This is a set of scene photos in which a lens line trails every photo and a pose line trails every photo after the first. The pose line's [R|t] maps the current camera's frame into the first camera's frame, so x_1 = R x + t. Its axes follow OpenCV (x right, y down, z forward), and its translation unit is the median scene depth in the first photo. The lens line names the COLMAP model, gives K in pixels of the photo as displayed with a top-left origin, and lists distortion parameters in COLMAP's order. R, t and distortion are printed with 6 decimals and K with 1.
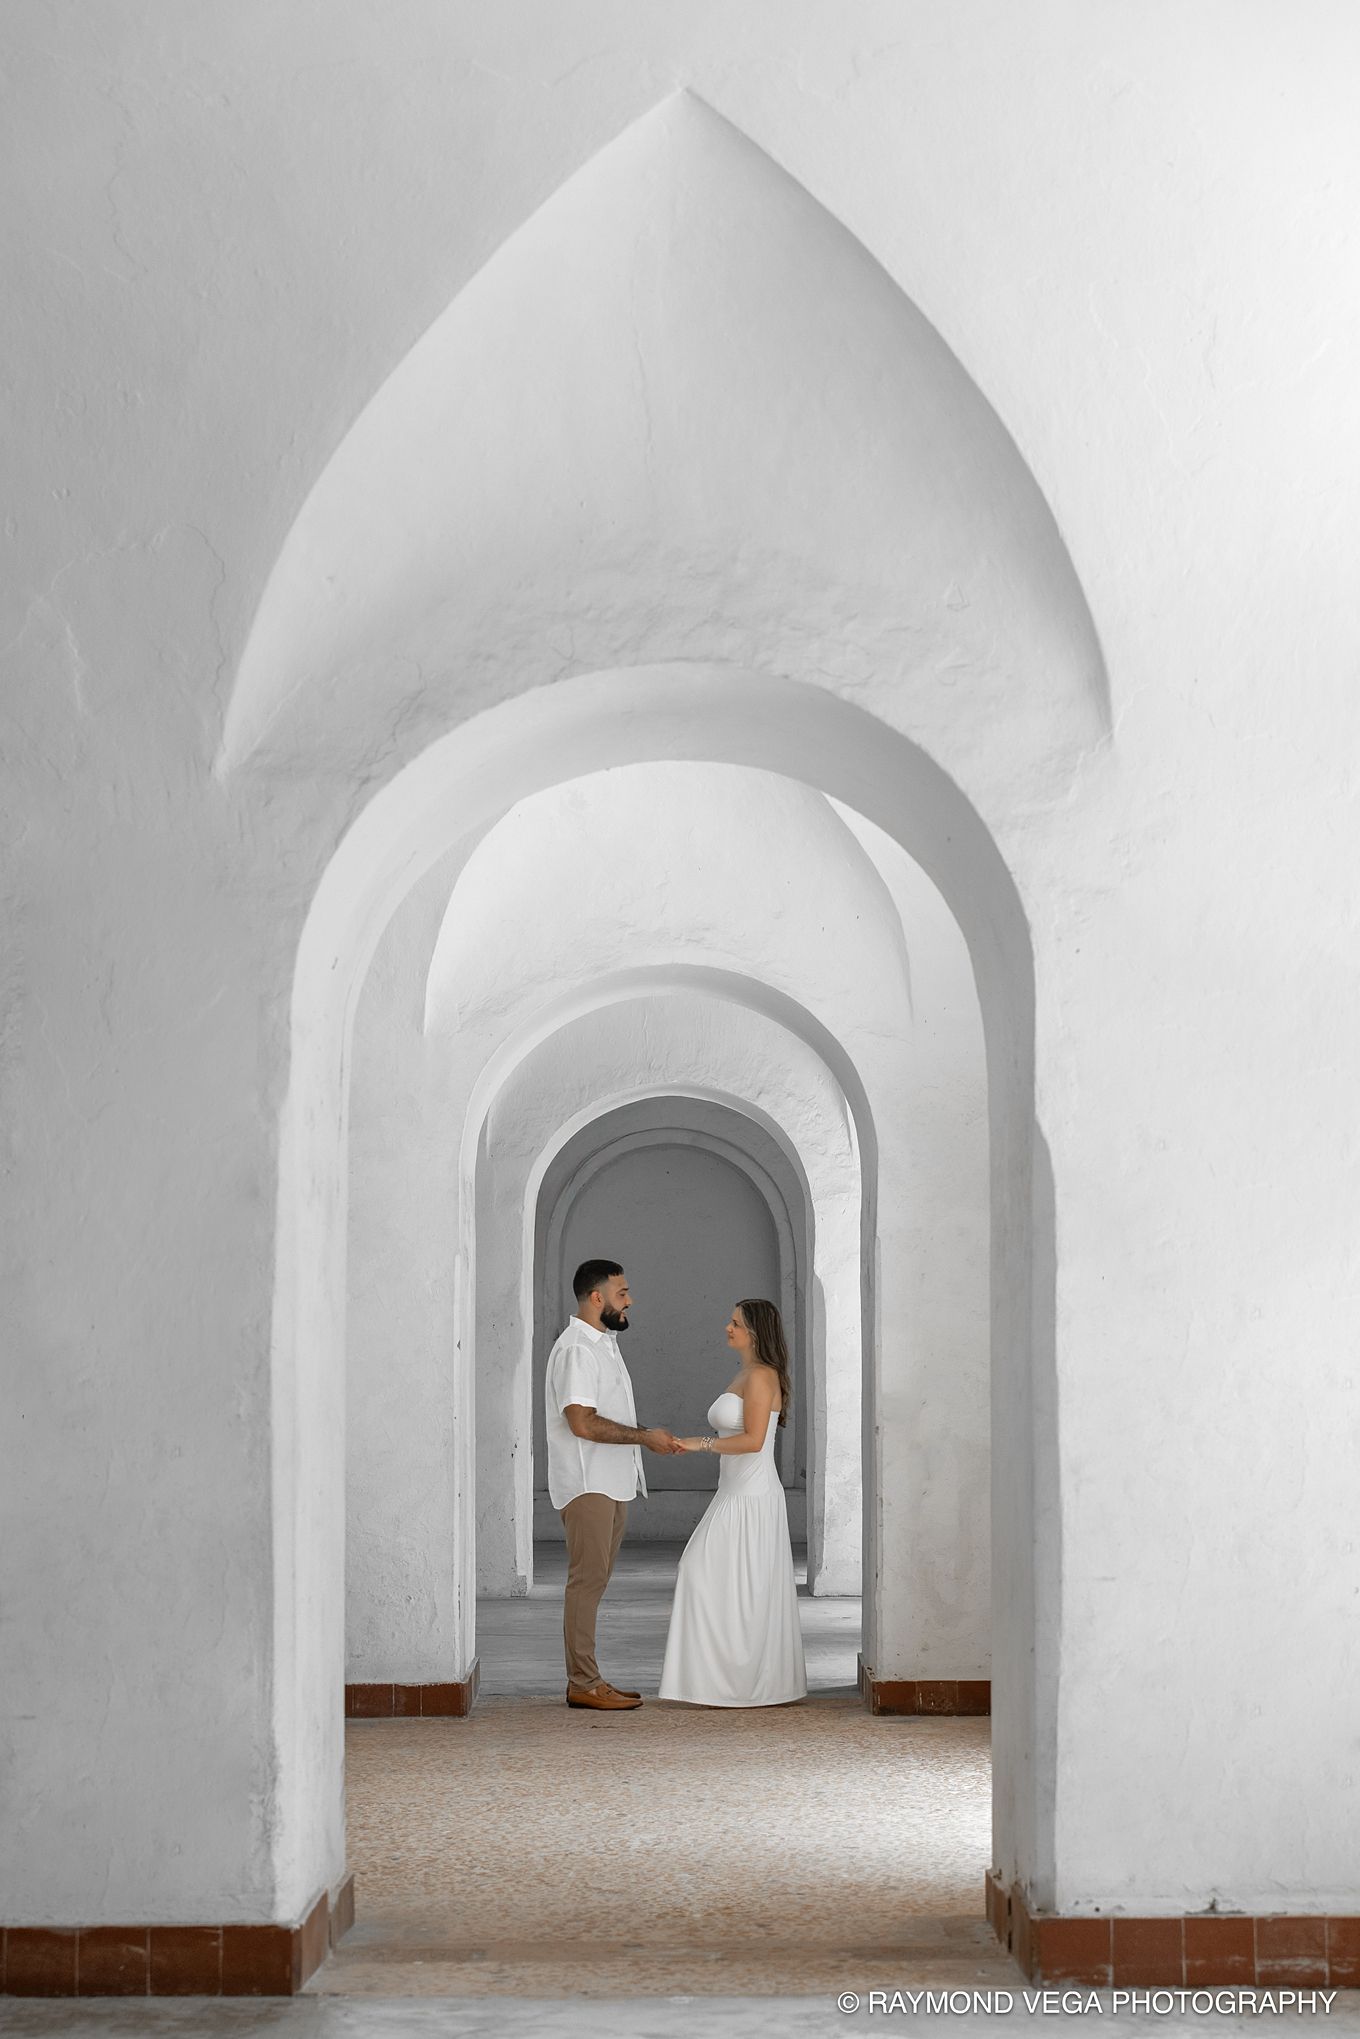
lens RADIAL K [[4321.7, 0, 680.0], [0, 4321.7, 1019.5], [0, 0, 1]] dist [0.143985, -0.395057]
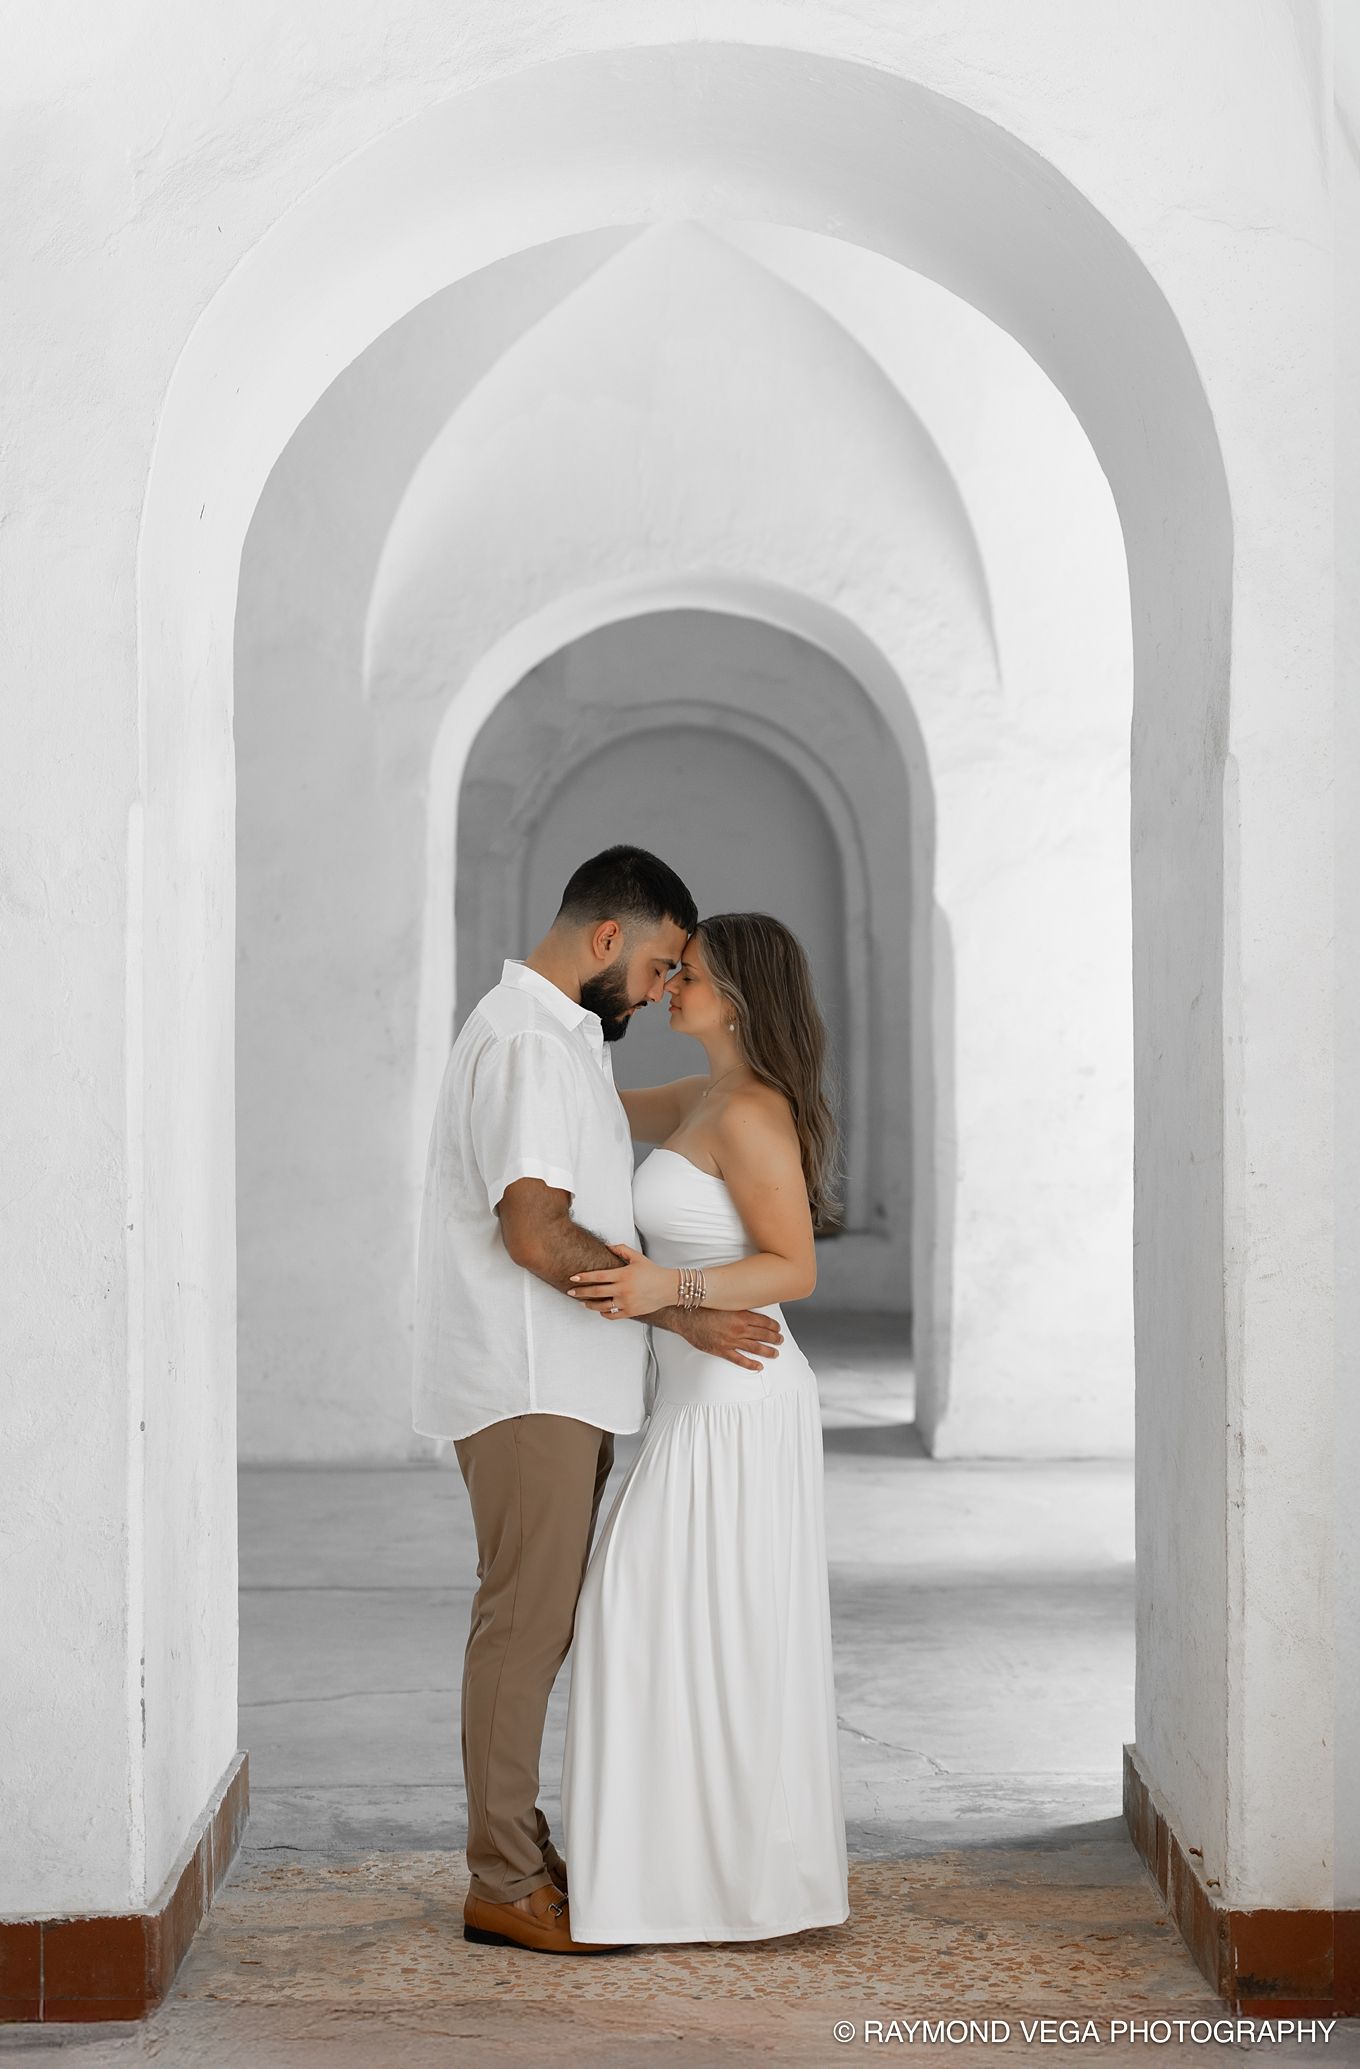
lens RADIAL K [[4302.9, 0, 679.1], [0, 4302.9, 963.2], [0, 0, 1]] dist [-0.011300, -0.020413]
pose [[0.999996, -0.001606, -0.002466, -0.002970], [0.001757, 0.998031, 0.062704, 0.059958], [0.002361, -0.062708, 0.998029, 0.830622]]
